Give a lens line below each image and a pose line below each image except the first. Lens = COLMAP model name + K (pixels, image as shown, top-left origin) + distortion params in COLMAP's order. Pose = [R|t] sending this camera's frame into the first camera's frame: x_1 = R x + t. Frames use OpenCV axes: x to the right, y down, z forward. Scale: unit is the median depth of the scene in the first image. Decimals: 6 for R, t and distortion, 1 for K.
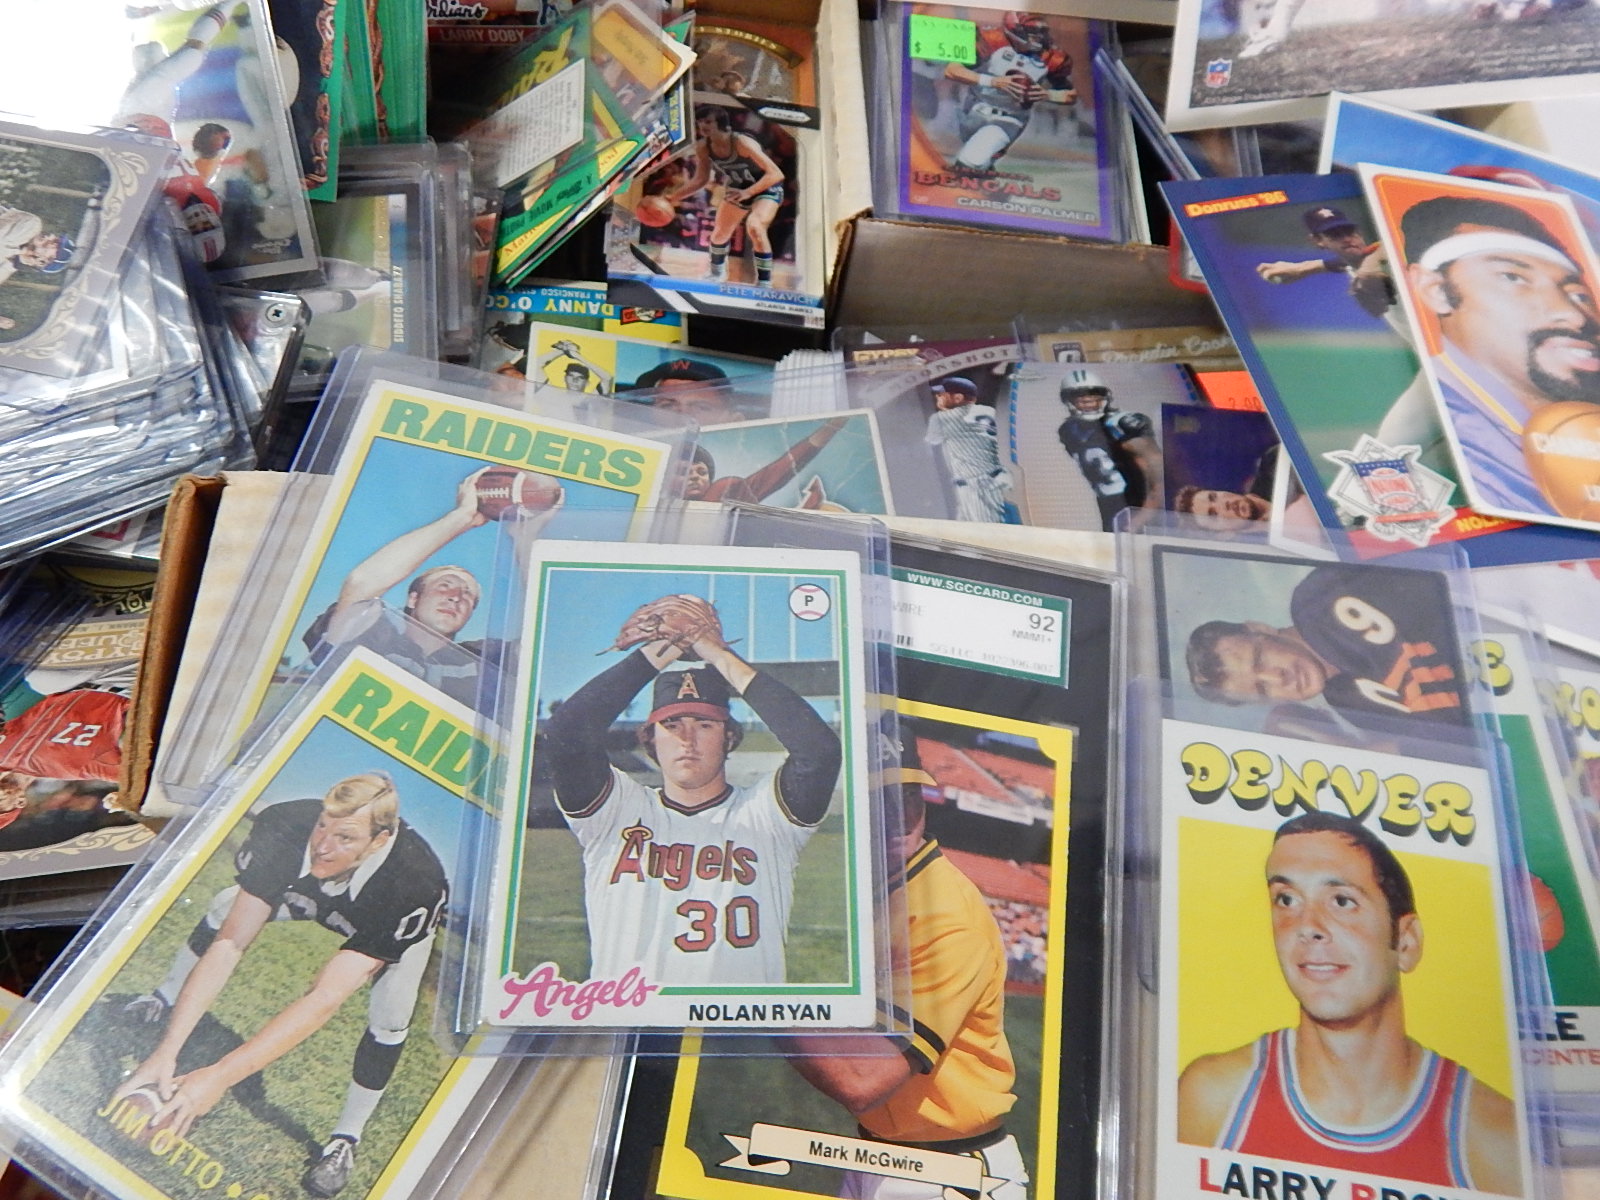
lens RADIAL K [[1159.9, 0, 803.2], [0, 1159.9, 580.9], [0, 0, 1]] dist [0.008445, -0.015712]
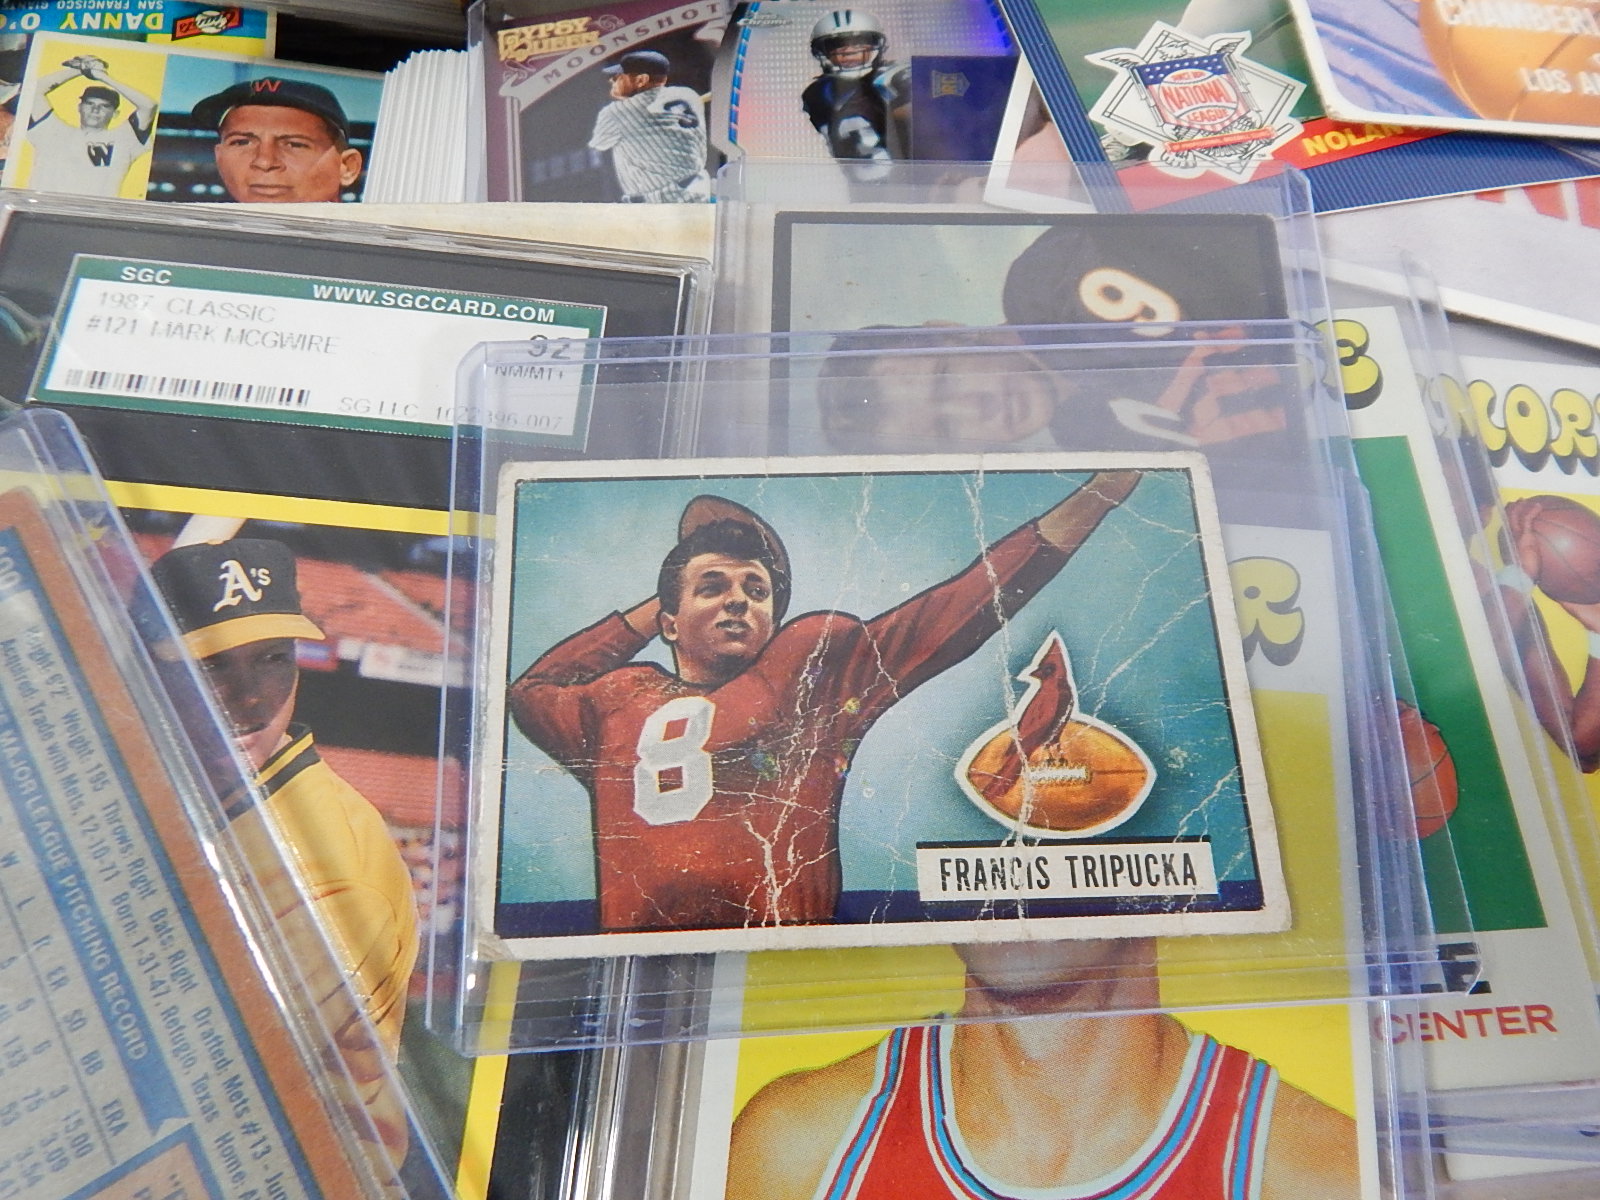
lens RADIAL K [[1169.7, 0, 804.3], [0, 1169.7, 580.2], [0, 0, 1]] dist [0.002806, -0.010543]
pose [[0.995969, -0.085046, -0.028516, 0.250511], [0.087536, 0.990923, 0.102022, 0.075619], [0.019581, -0.104107, 0.994373, 0.302880]]
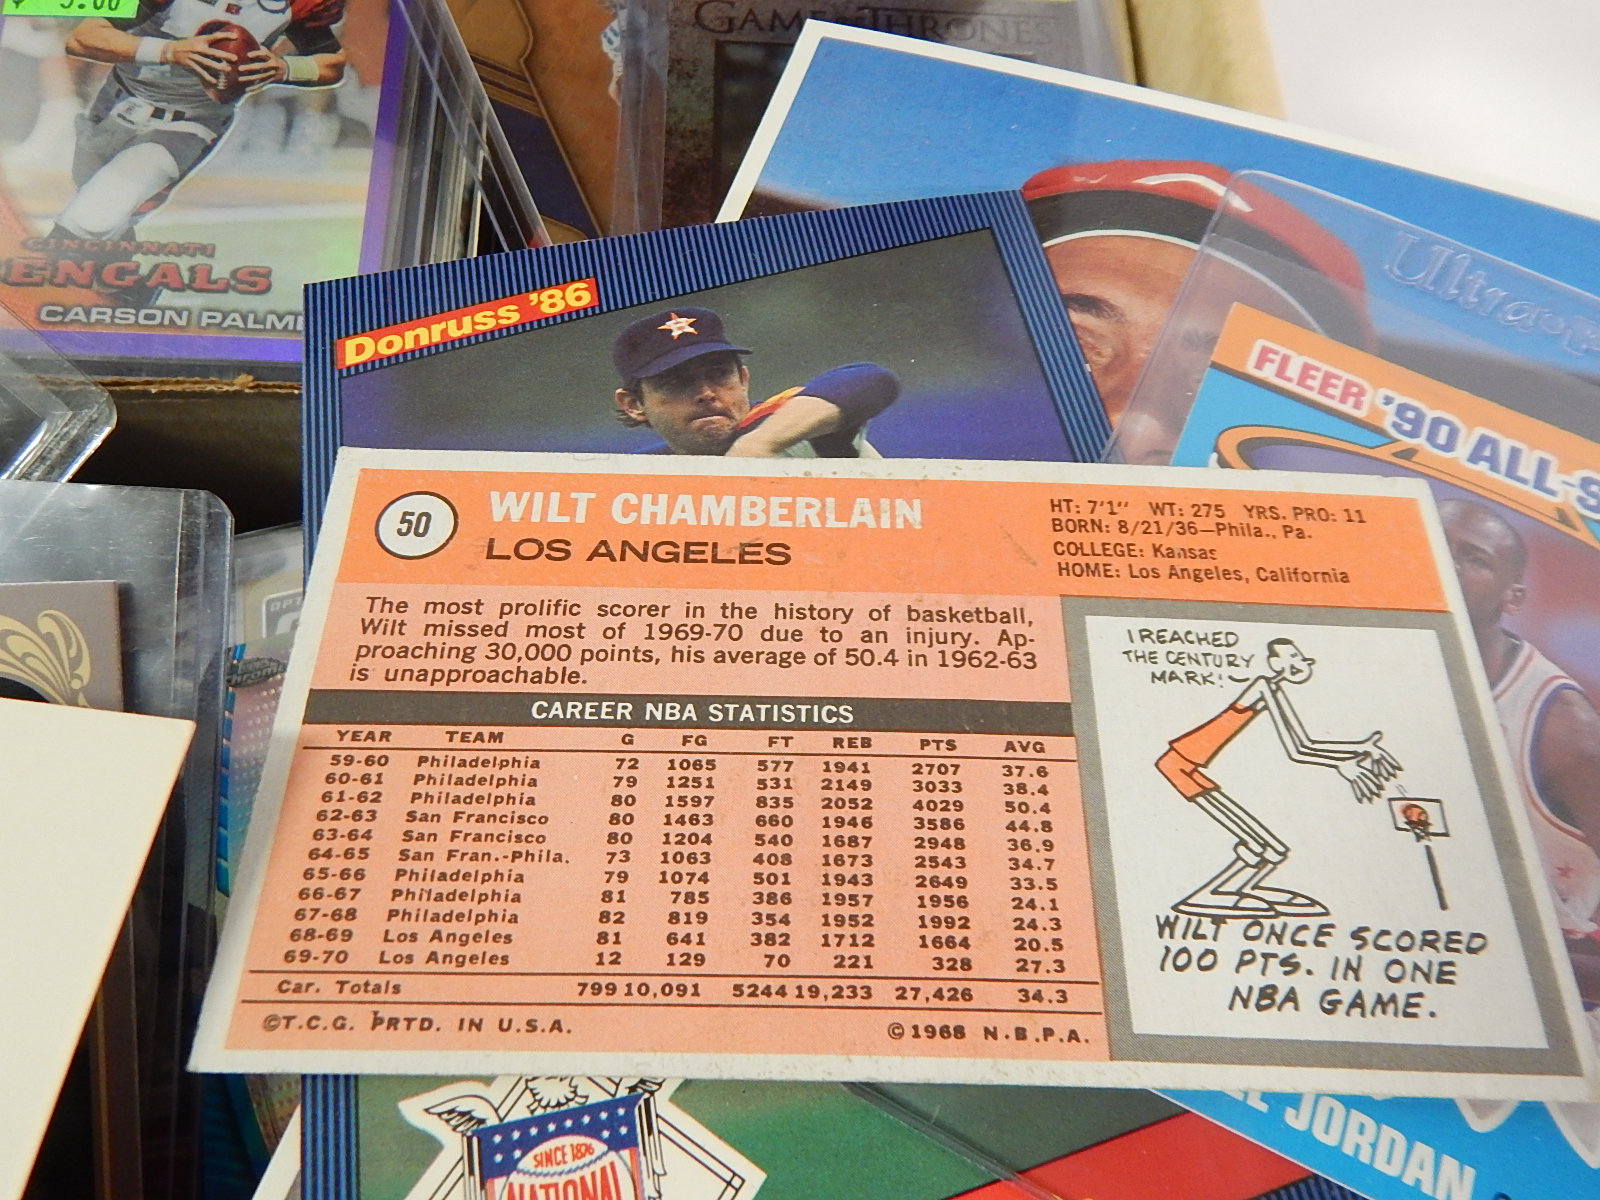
lens RADIAL K [[1218.5, 0, 802.2], [0, 1218.5, 545.5], [0, 0, 1]] dist [0.059469, -0.061687]
pose [[0.996328, -0.062888, -0.058109, 0.516735], [0.065128, 0.997172, 0.037508, -0.246987], [0.055585, -0.041155, 0.997605, 0.534341]]
